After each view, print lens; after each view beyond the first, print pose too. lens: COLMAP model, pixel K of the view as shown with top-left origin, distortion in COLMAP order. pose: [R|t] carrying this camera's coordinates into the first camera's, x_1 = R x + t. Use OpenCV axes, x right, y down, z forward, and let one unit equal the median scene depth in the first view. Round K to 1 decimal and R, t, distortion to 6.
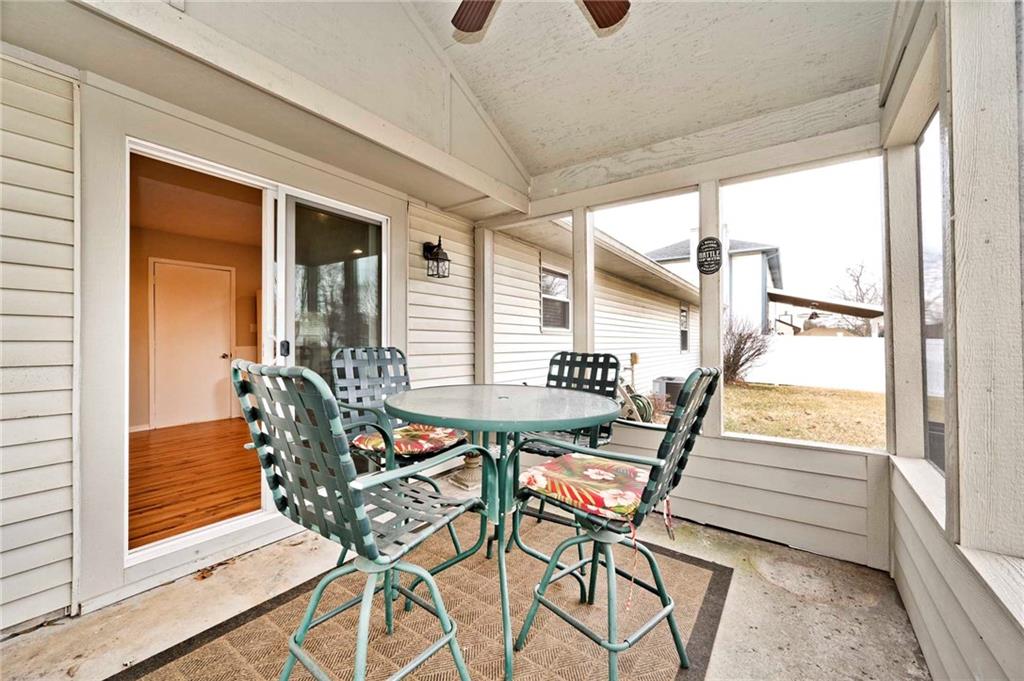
lens RADIAL K [[404.1, 0, 512.0], [0, 404.1, 340.5], [0, 0, 1]] dist [-0.000174, -0.000063]
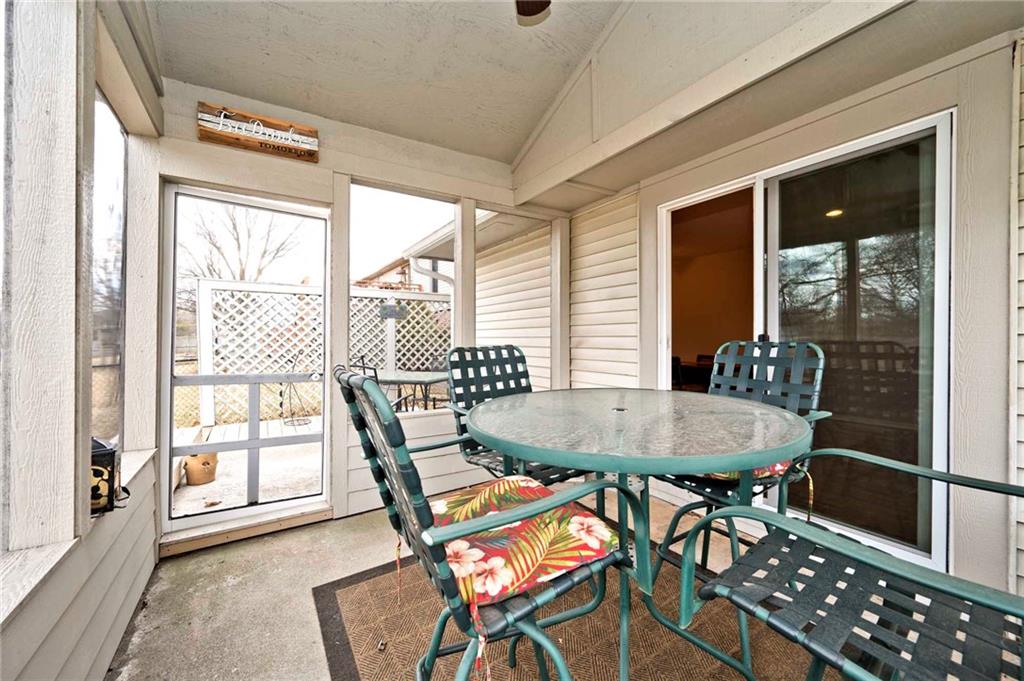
lens RADIAL K [[404.1, 0, 512.0], [0, 404.1, 340.5], [0, 0, 1]] dist [-0.000174, -0.000063]
pose [[-0.387093, 0.012131, -0.921961, 0.478606], [0.013526, 0.999881, 0.007477, 0.001116], [0.921941, -0.009576, -0.387211, 0.704885]]
